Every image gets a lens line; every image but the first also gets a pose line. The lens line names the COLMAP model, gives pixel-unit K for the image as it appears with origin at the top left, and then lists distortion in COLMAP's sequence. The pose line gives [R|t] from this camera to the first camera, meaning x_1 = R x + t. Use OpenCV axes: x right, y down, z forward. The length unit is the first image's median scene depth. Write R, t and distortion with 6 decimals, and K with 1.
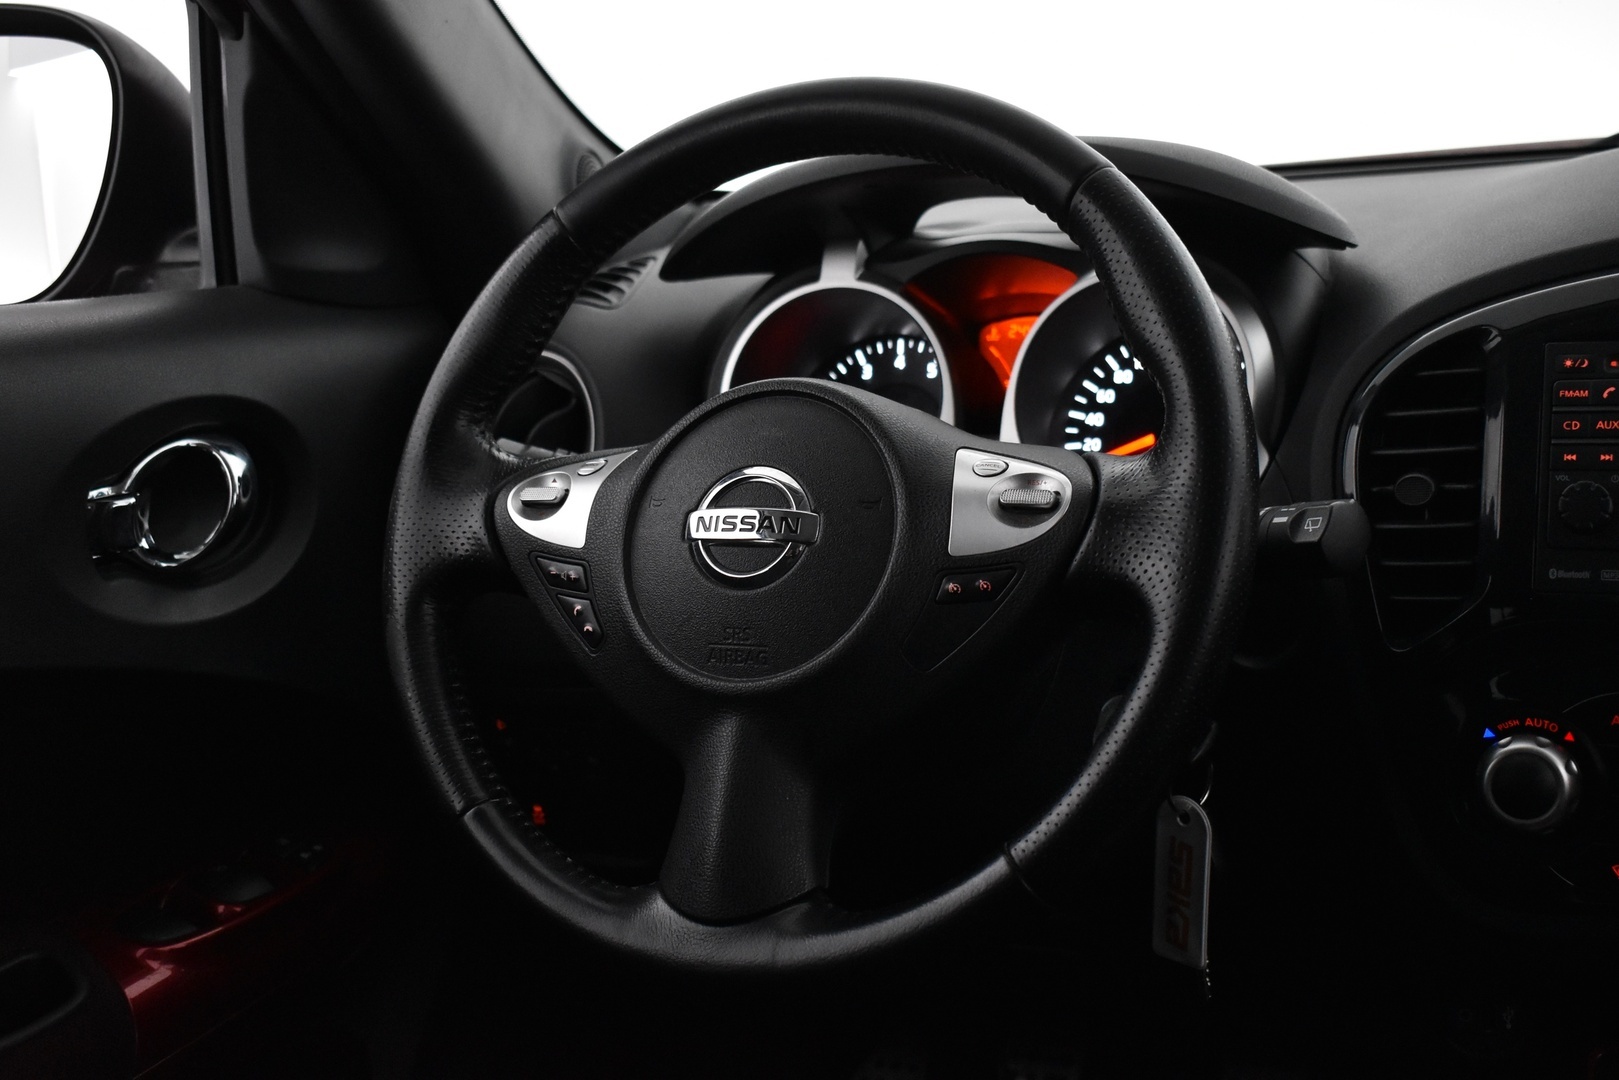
lens RADIAL K [[2063.2, 0, 812.1], [0, 2063.2, 538.7], [0, 0, 1]] dist [-0.037251, 0.000000]
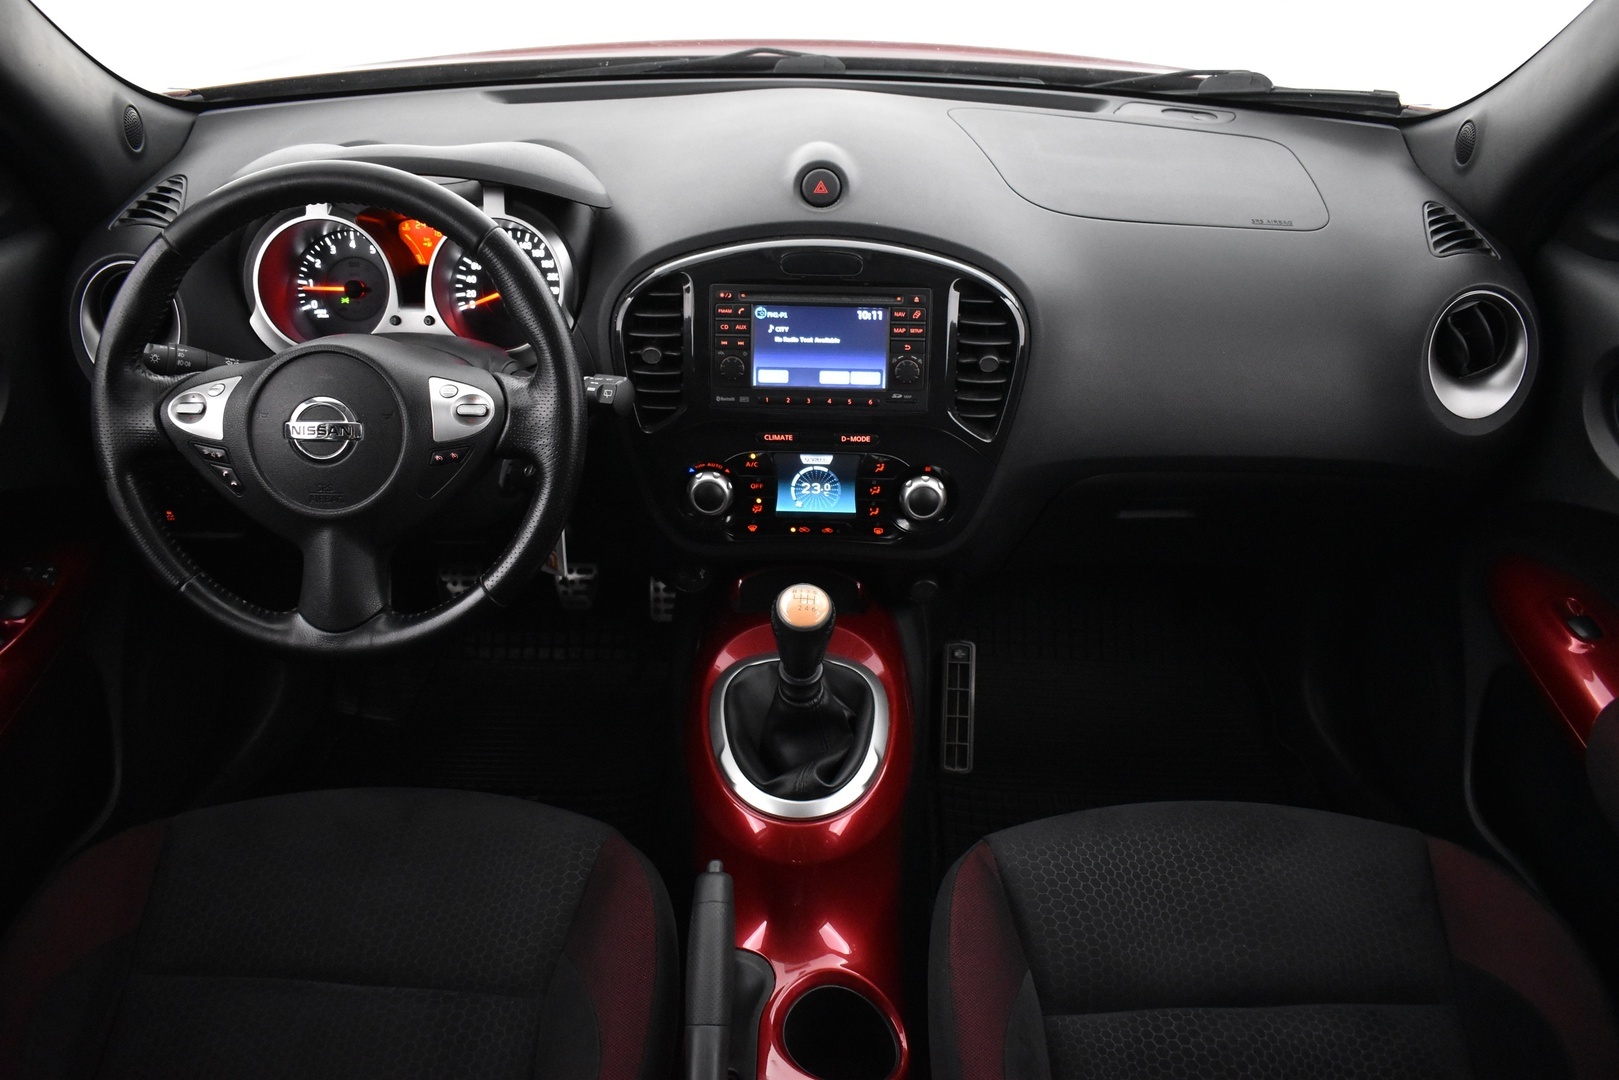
lens RADIAL K [[1304.2, 0, 807.8], [0, 1304.2, 541.3], [0, 0, 1]] dist [-0.080794, 0.008882]
pose [[0.902577, -0.157568, 0.400658, -0.114083], [0.004119, 0.933737, 0.357935, -0.320904], [-0.430508, -0.321414, 0.843419, -0.213223]]
